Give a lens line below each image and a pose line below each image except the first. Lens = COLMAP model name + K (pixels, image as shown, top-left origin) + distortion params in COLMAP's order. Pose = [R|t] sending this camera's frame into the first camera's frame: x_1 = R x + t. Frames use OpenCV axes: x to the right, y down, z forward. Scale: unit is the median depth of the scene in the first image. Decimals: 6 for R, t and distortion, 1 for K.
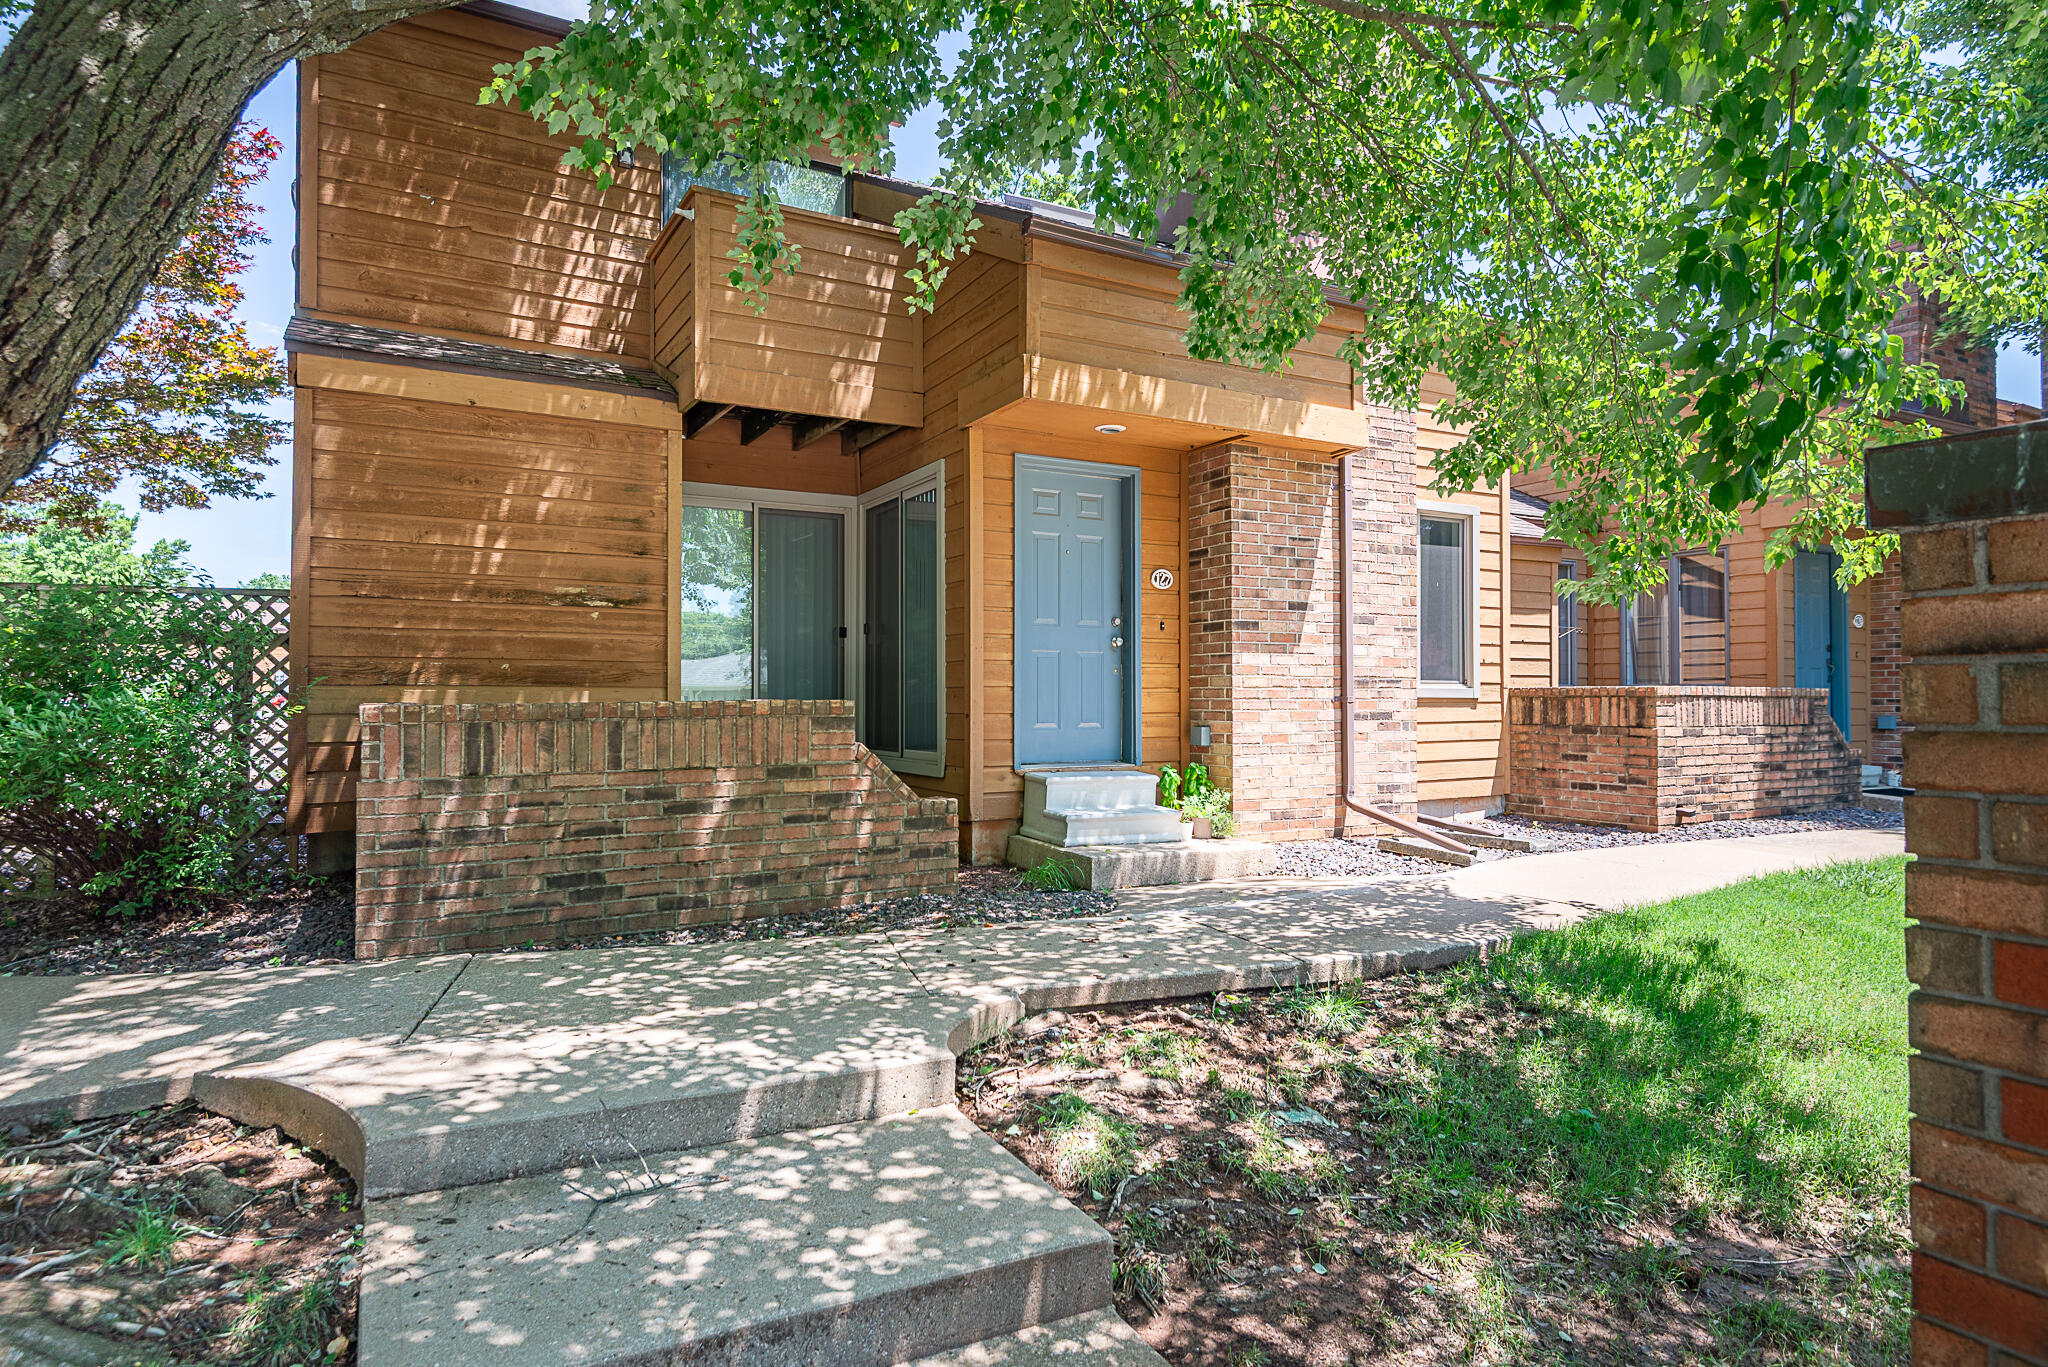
lens RADIAL K [[1139.4, 0, 1024.0], [0, 1139.4, 683.5], [0, 0, 1]] dist [0.011841, 0.000257]
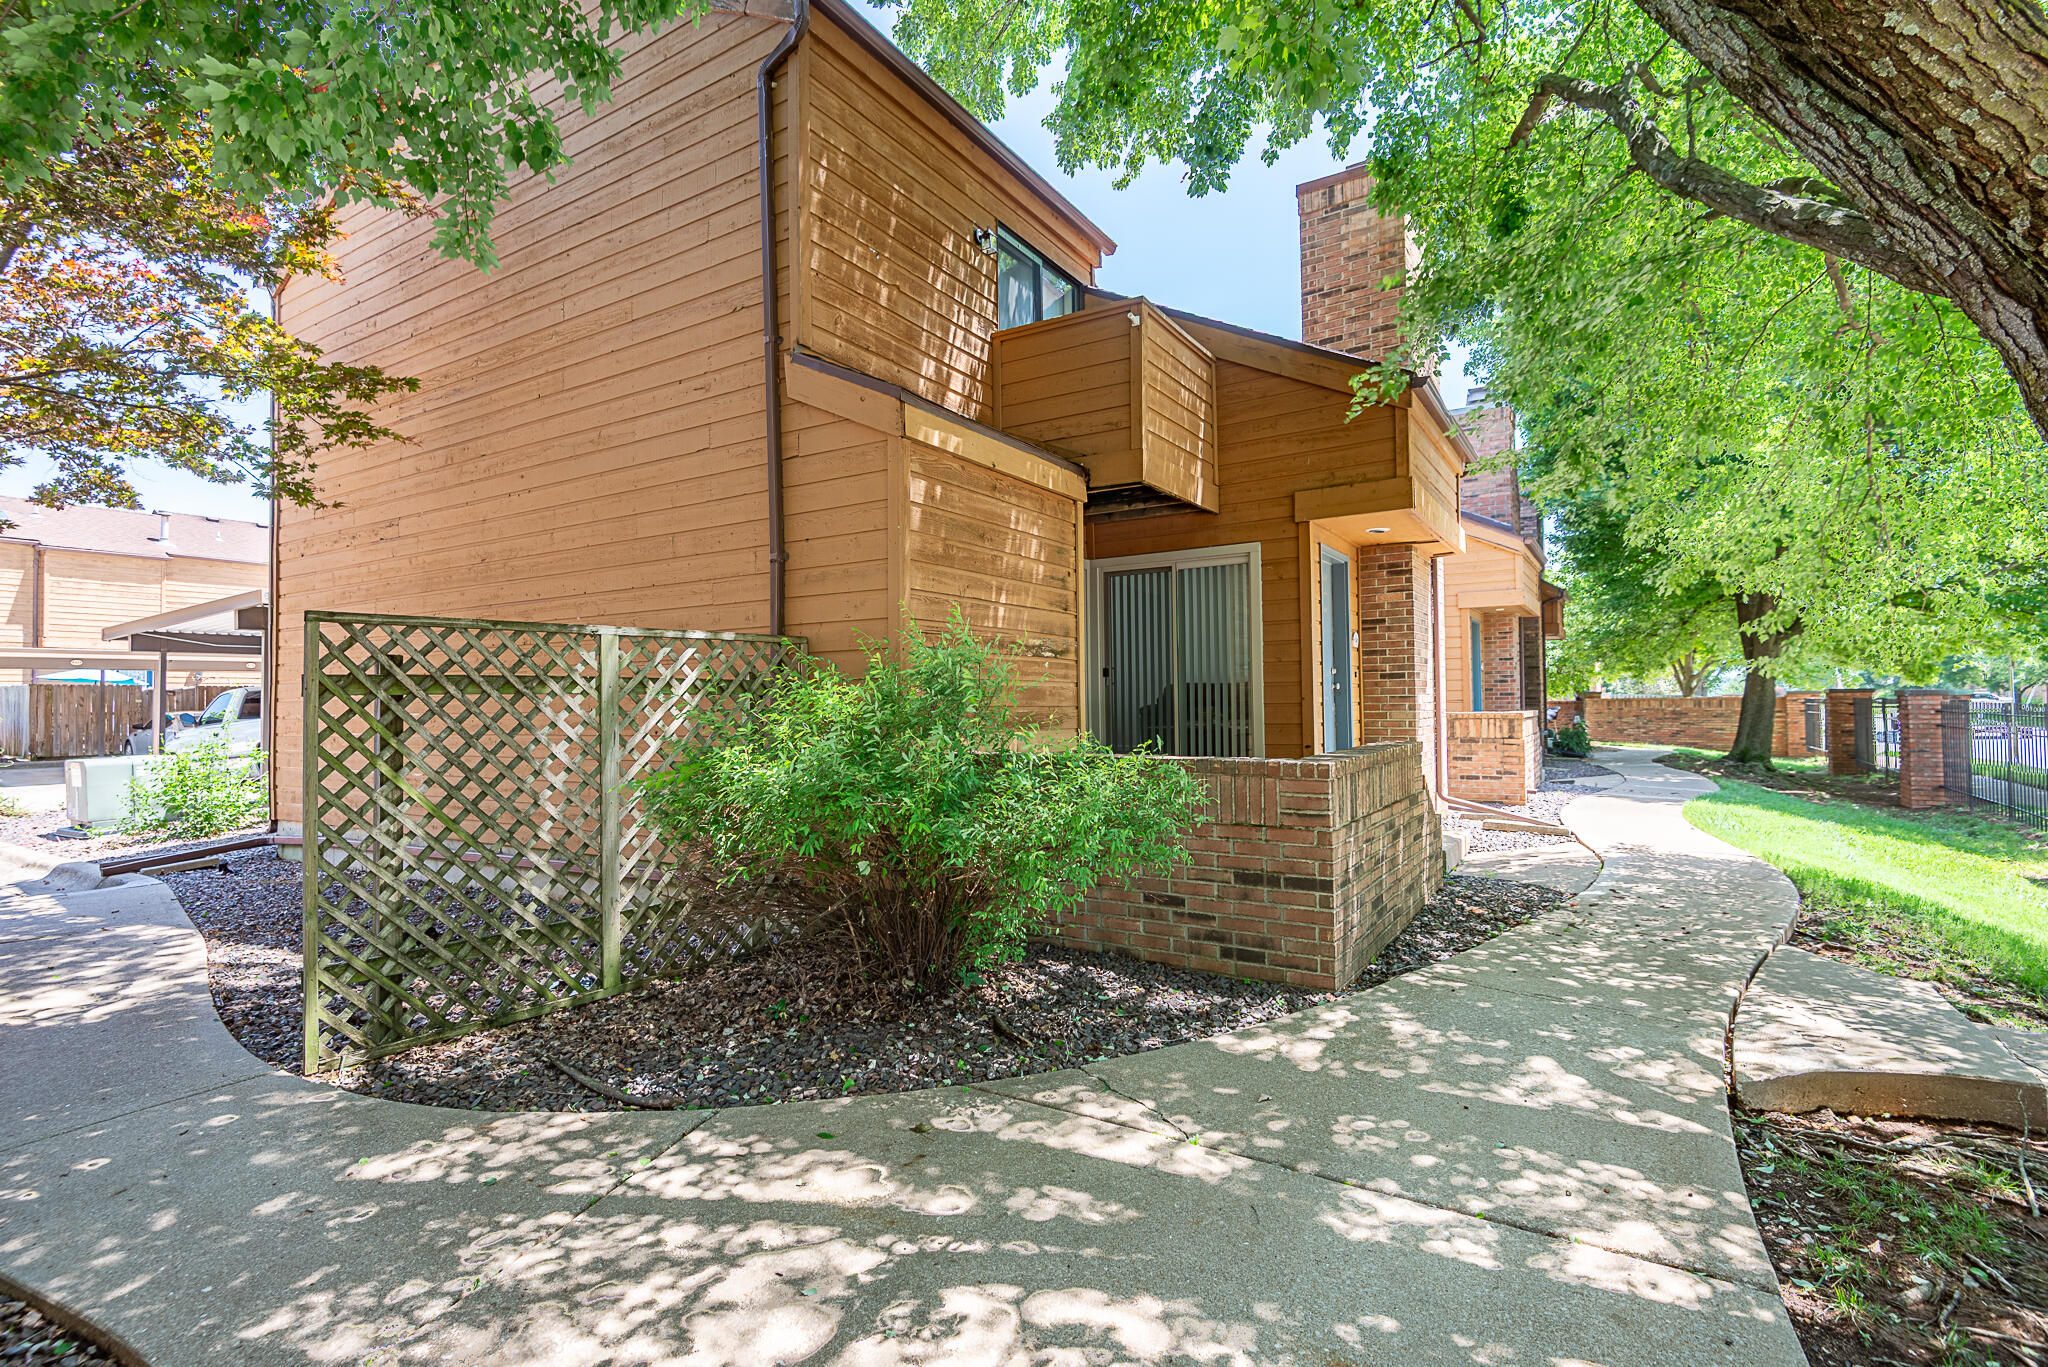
lens RADIAL K [[960.9, 0, 991.4], [0, 960.9, 686.2], [0, 0, 1]] dist [0.016360, -0.000241]
pose [[0.884368, -0.001458, 0.466789, -0.802894], [0.005494, 0.999958, -0.007285, -0.030838], [-0.466759, 0.009007, 0.884339, 0.192461]]
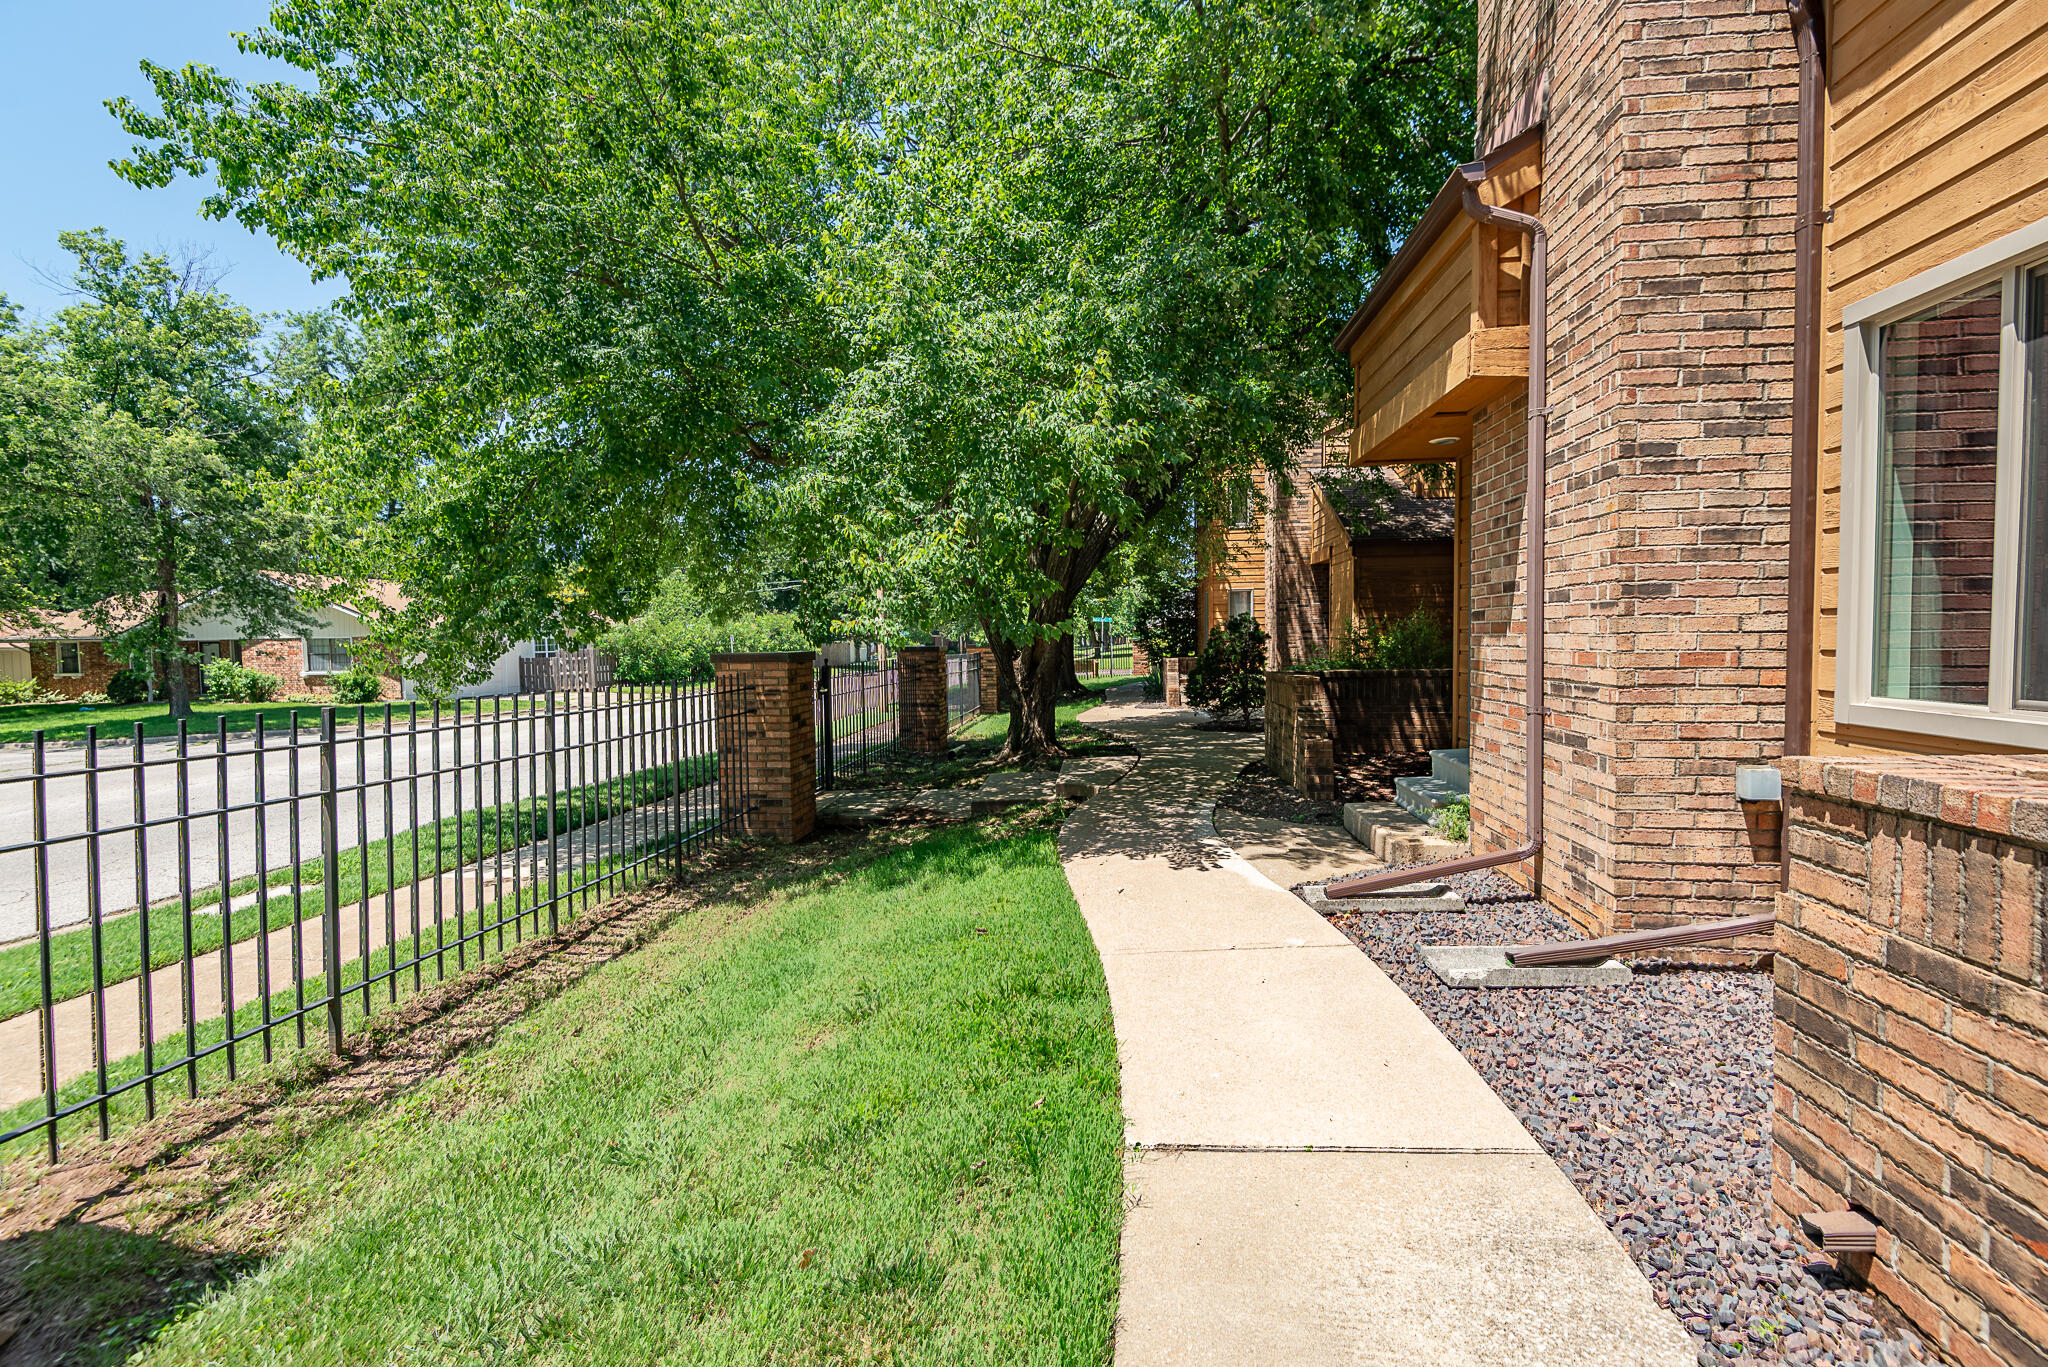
lens RADIAL K [[938.0, 0, 1014.2], [0, 938.0, 679.9], [0, 0, 1]] dist [-0.000936, -0.001091]
pose [[-0.577979, 0.041119, -0.815015, 0.983334], [0.017155, 0.999121, 0.038242, -0.034157], [0.815872, 0.008121, -0.578176, 1.104258]]
